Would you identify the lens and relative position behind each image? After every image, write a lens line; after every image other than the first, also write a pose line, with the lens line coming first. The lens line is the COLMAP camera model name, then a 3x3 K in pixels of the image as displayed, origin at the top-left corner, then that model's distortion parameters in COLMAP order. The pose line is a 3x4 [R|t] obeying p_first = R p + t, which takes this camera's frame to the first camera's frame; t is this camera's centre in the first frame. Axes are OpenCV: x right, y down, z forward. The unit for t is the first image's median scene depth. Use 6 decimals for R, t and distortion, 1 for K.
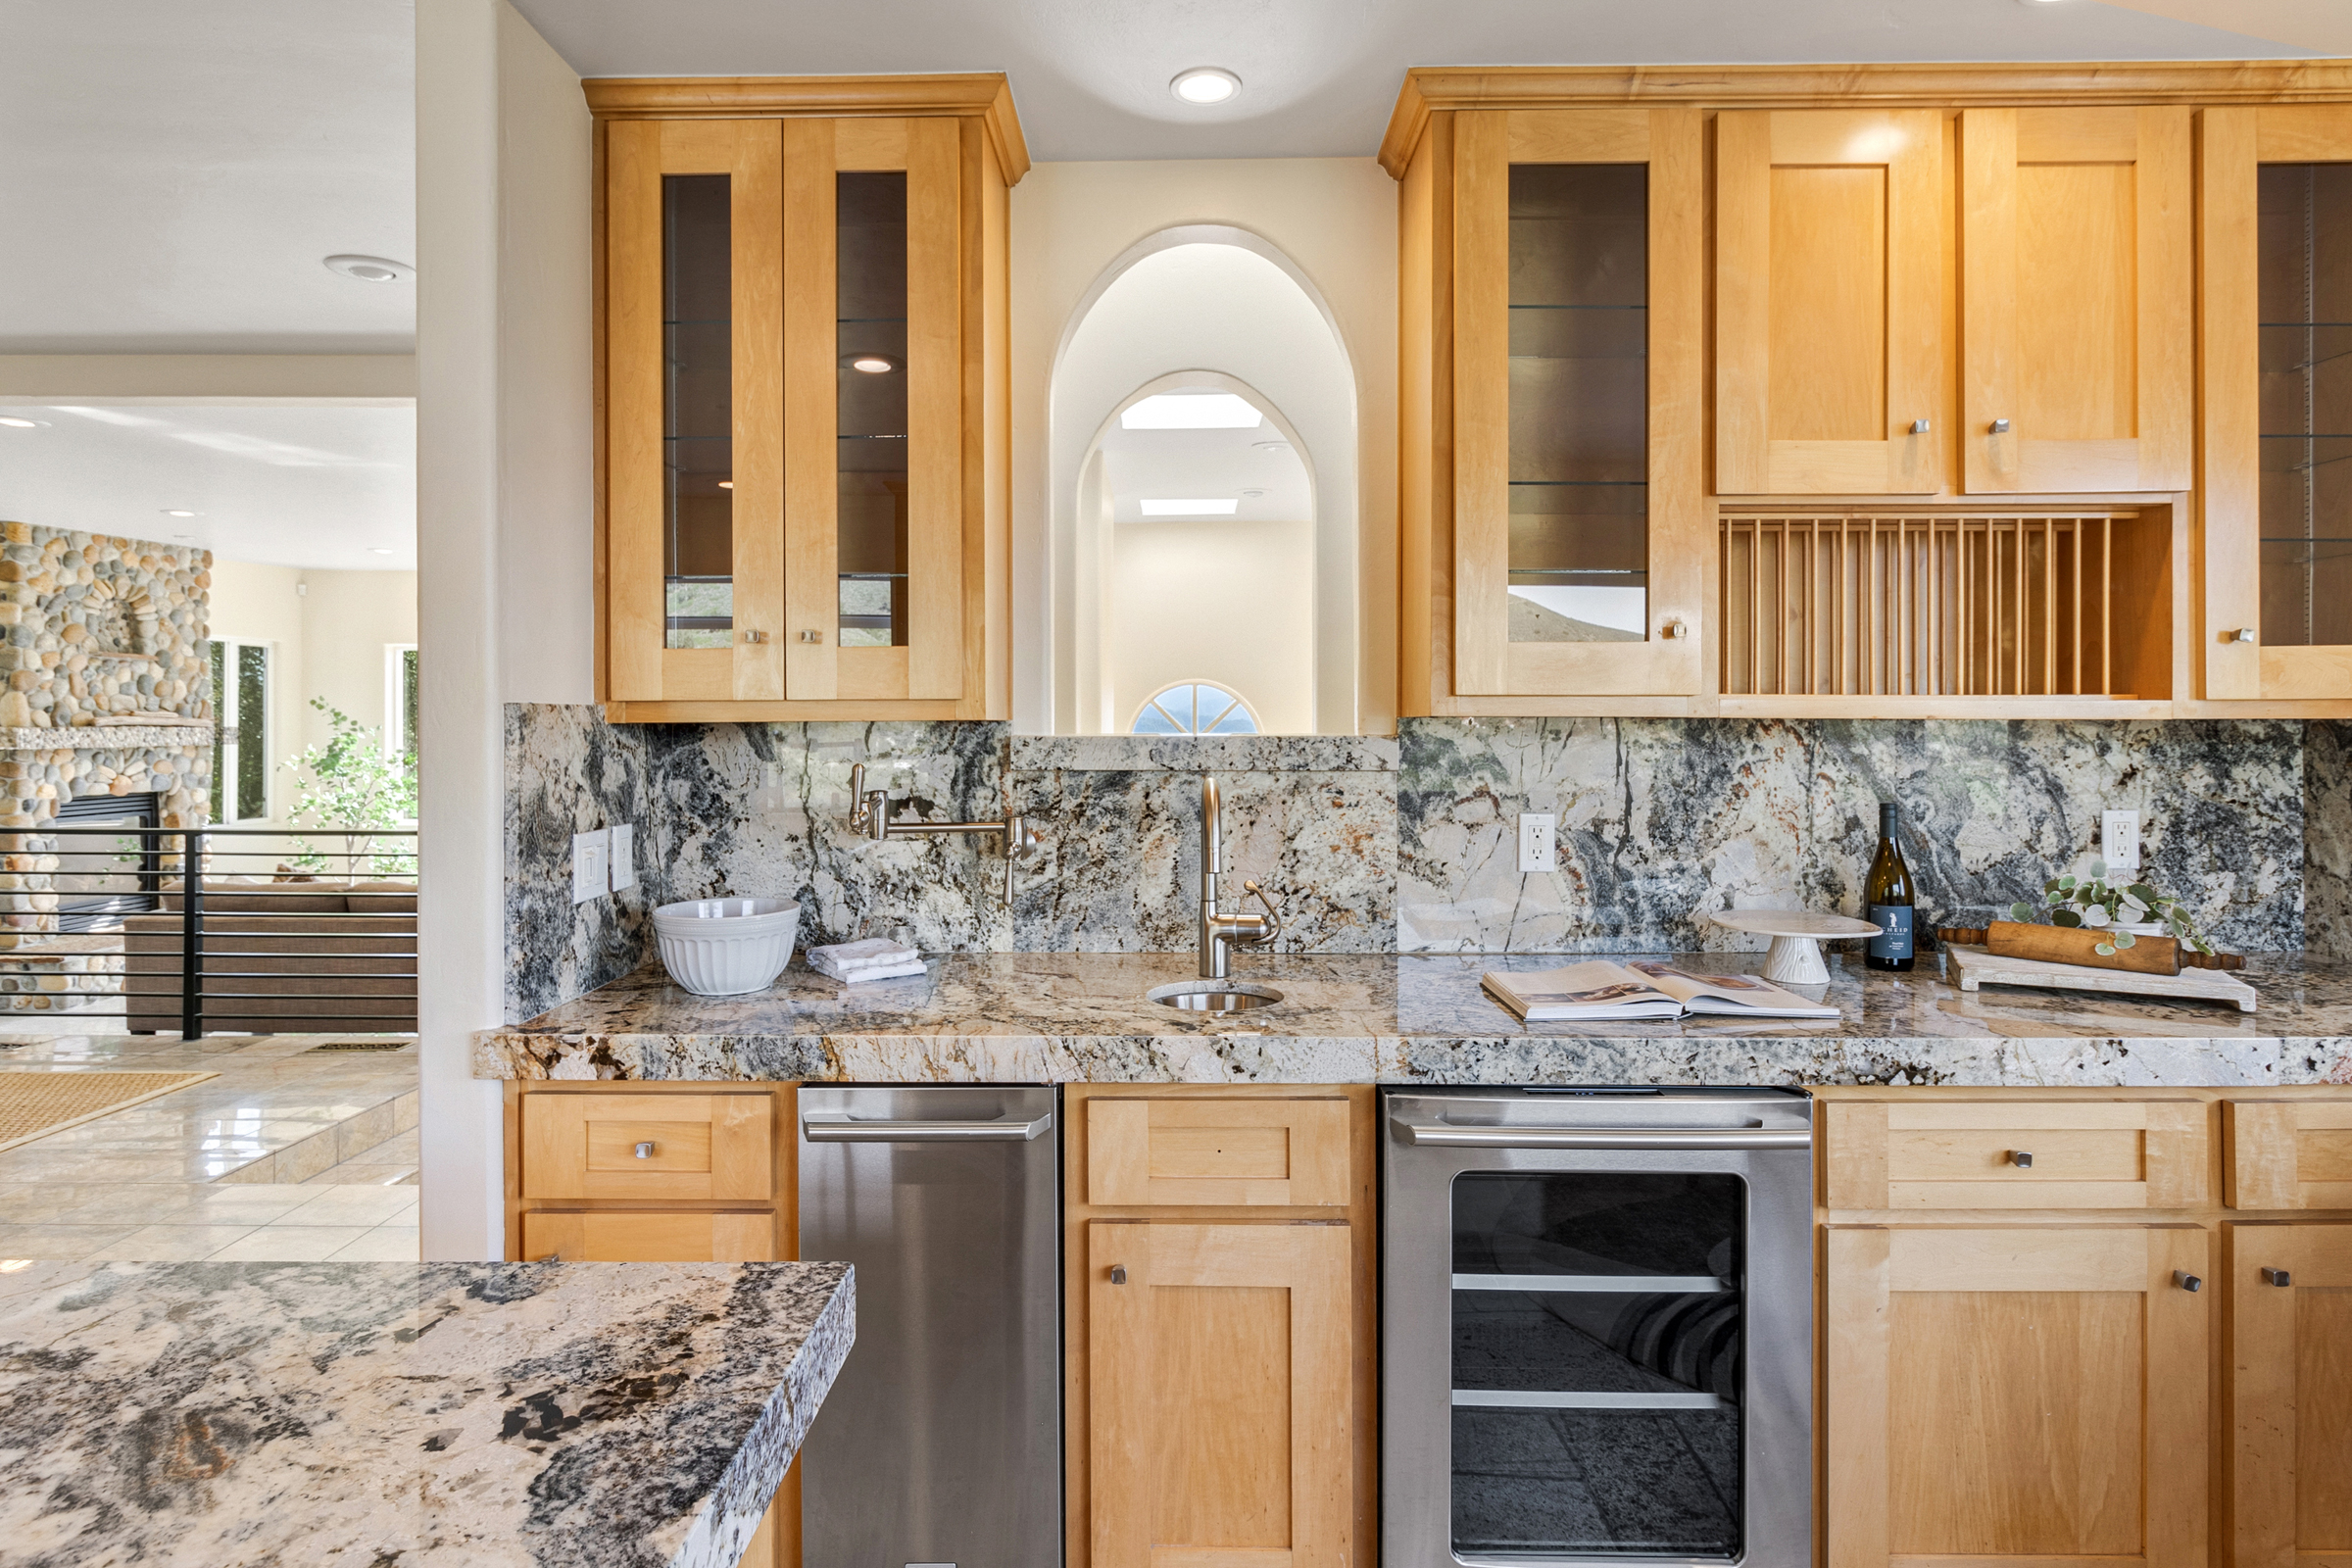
lens RADIAL K [[1270.3, 0, 1171.2], [0, 1270.3, 731.5], [0, 0, 1]] dist [-0.001431, 0.000965]
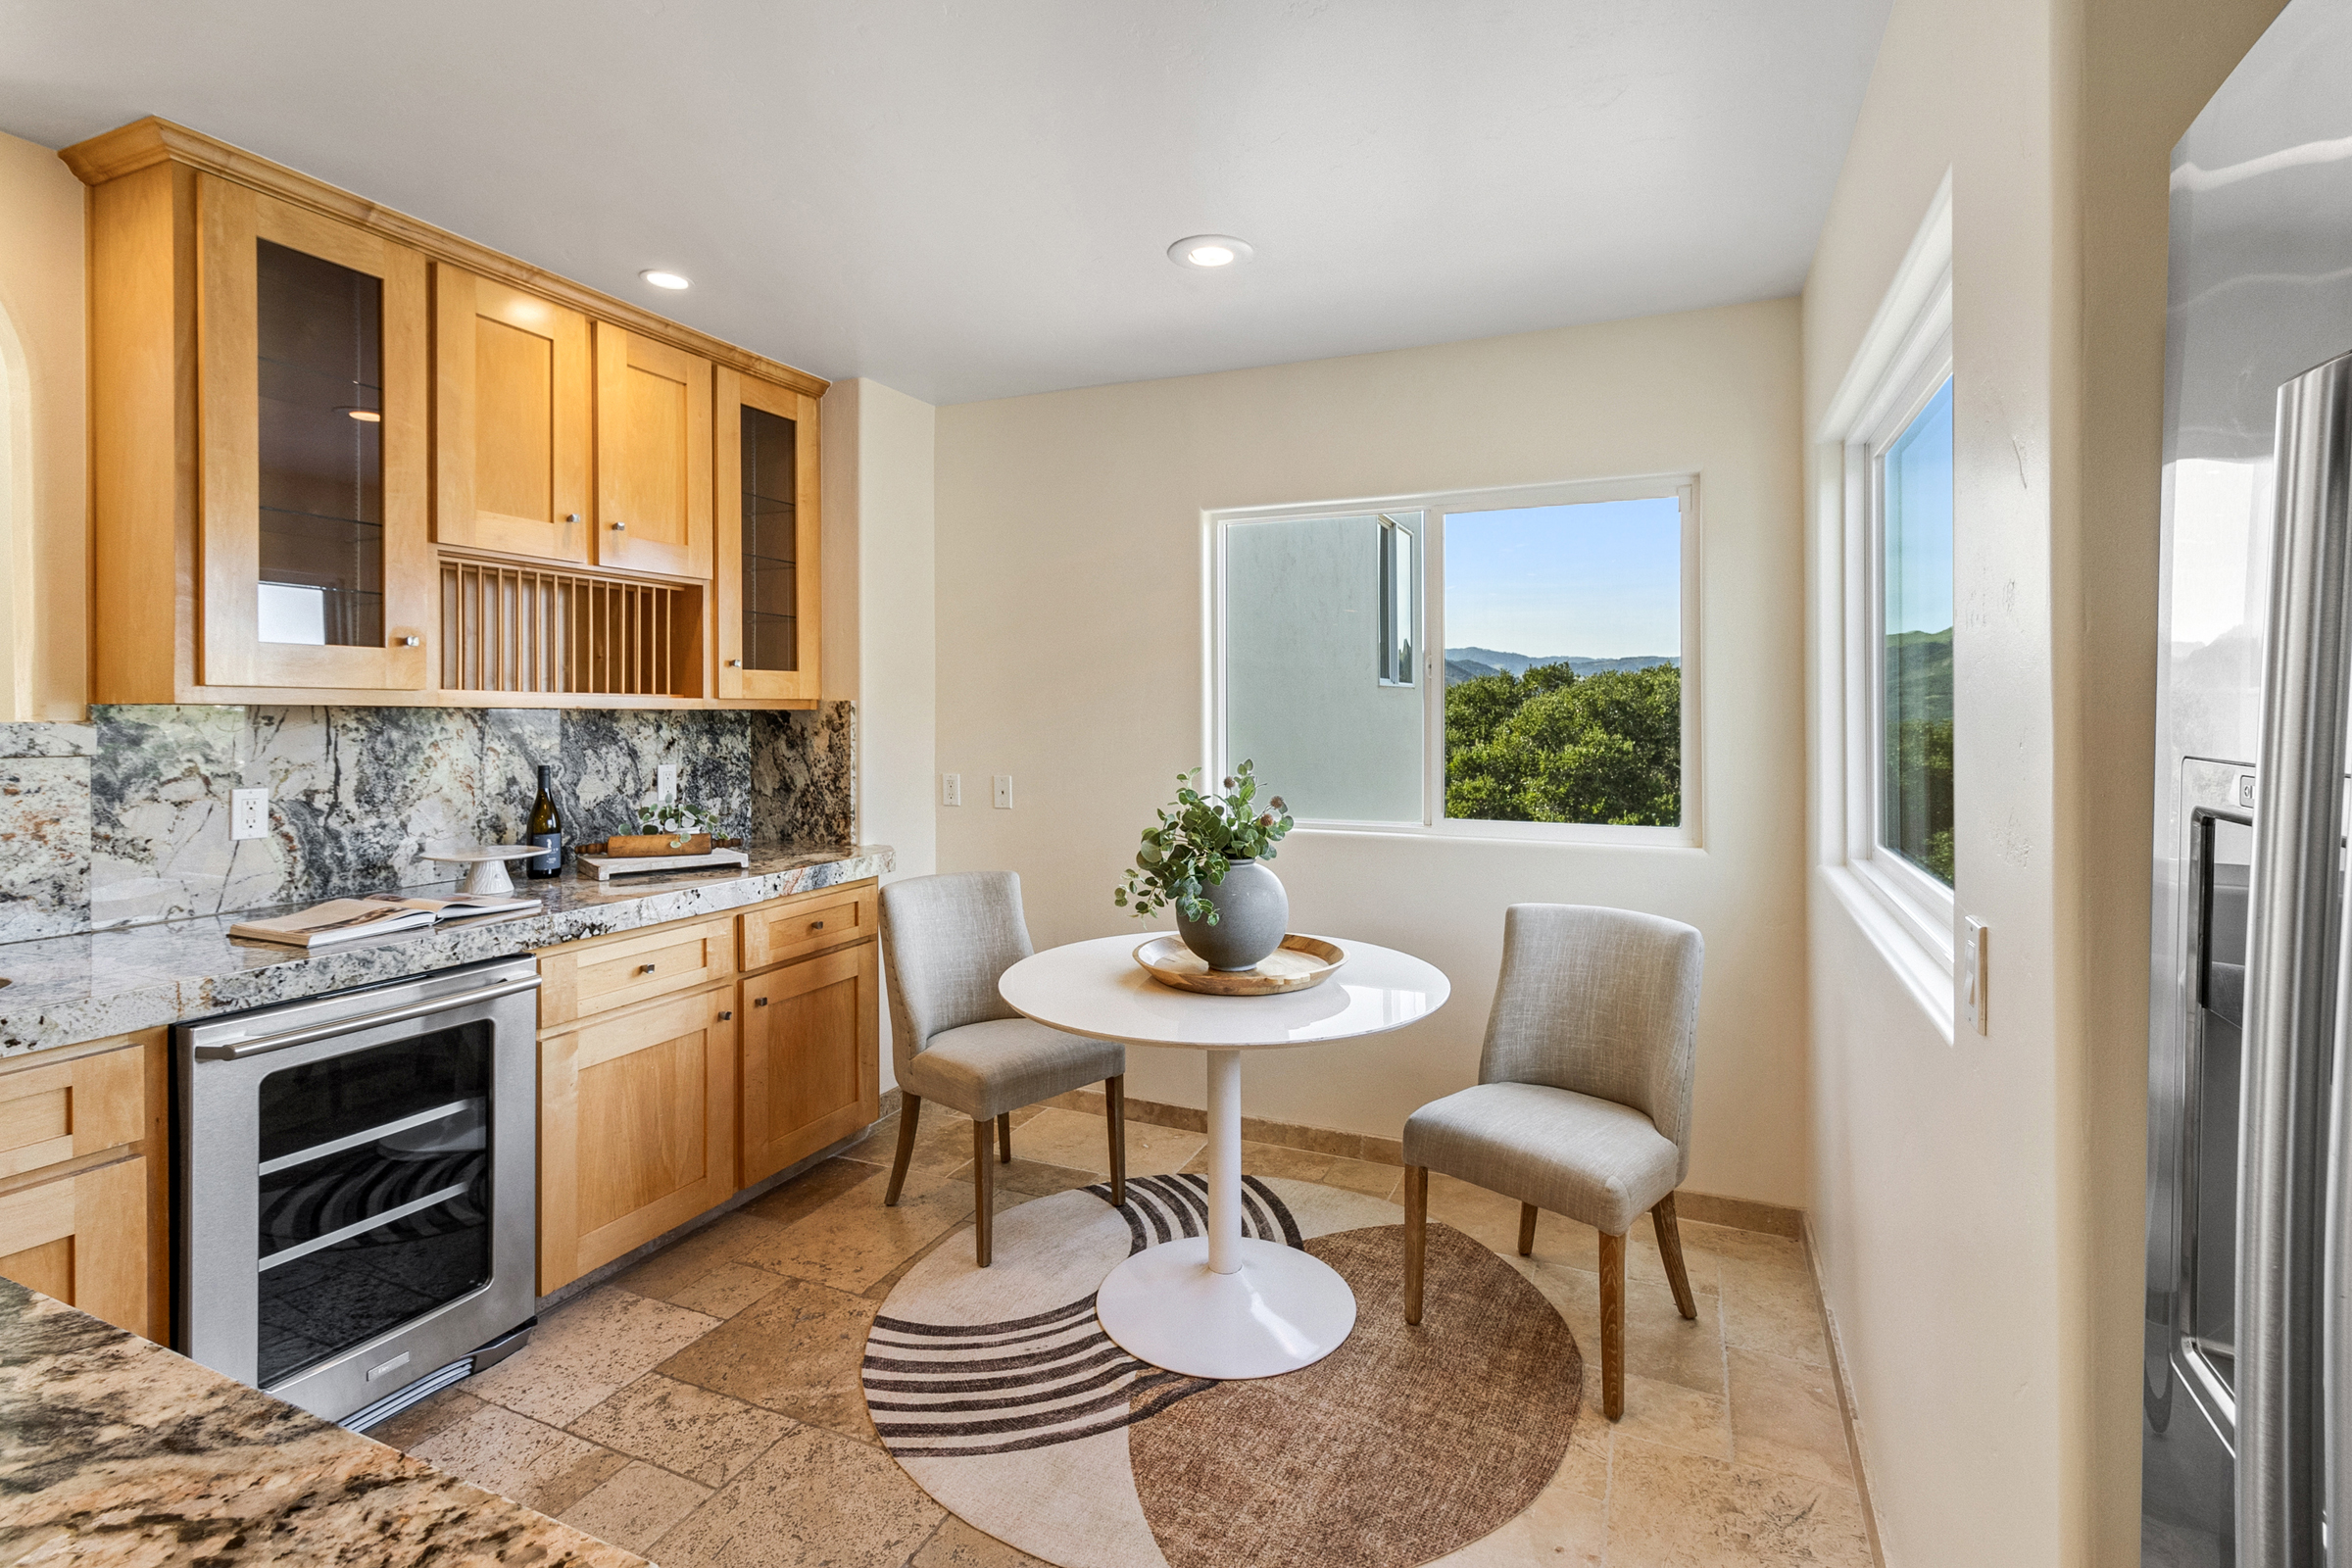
lens RADIAL K [[1092.2, 0, 1176.6], [0, 1092.2, 698.3], [0, 0, 1]] dist [-0.004017, -0.000082]
pose [[0.397321, 0.014368, 0.917567, -0.315176], [0.003541, 0.999846, -0.017190, 0.002950], [-0.917673, 0.010079, 0.397209, -0.183796]]
